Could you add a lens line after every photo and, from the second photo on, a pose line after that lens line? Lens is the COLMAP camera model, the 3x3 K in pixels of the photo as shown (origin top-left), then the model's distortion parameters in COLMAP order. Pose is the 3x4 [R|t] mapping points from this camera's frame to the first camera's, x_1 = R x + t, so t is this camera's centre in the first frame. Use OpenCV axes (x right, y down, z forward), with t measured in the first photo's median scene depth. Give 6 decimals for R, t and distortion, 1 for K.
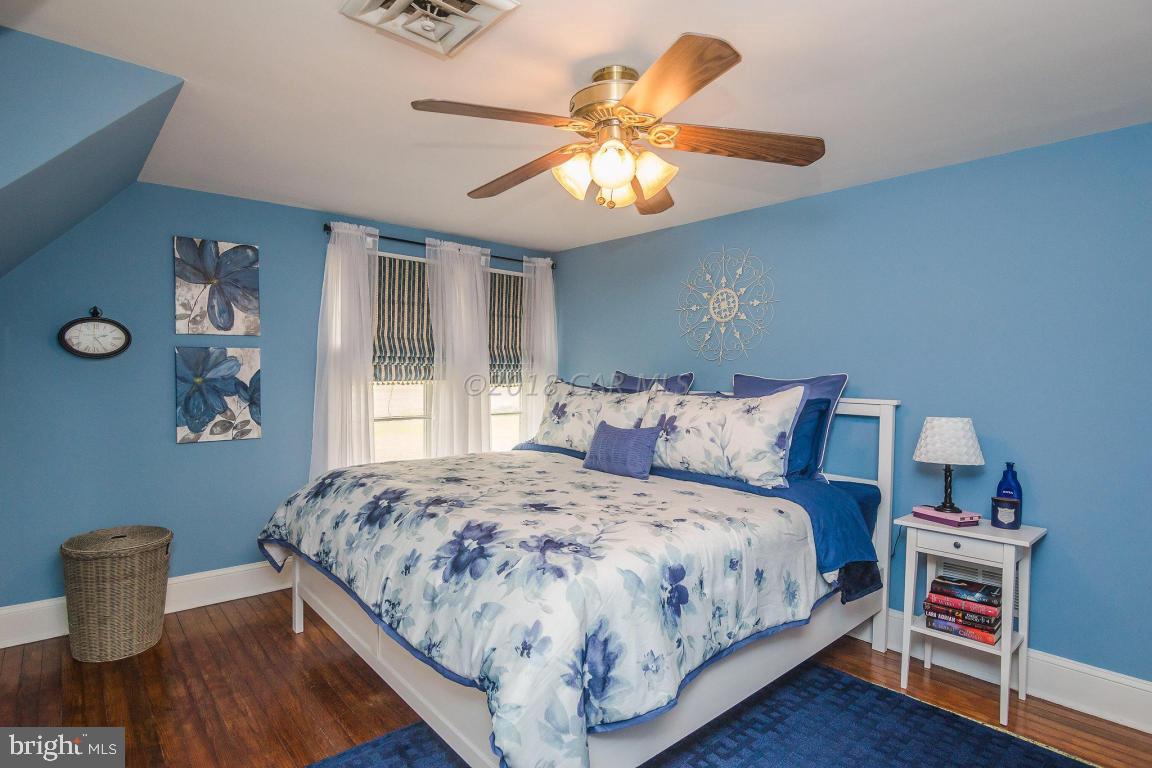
lens RADIAL K [[592.0, 0, 576.0], [0, 592.0, 384.0], [0, 0, 1]] dist [-0.017545, 0.001185]
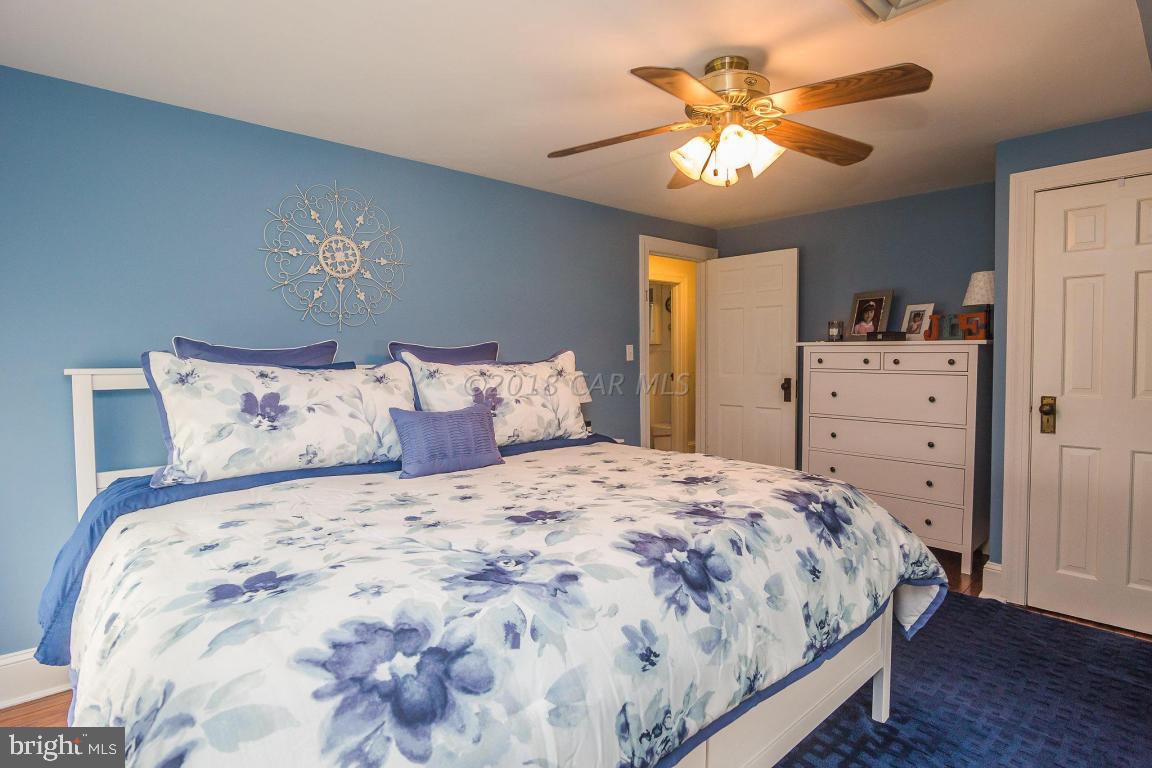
lens RADIAL K [[556.6, 0, 574.6], [0, 556.6, 418.7], [0, 0, 1]] dist [-0.000570, -0.000050]
pose [[-0.001981, -0.124963, 0.992159, -0.710430], [0.023756, 0.991876, 0.124974, -0.002078], [-0.999716, 0.023818, 0.001003, 0.917506]]
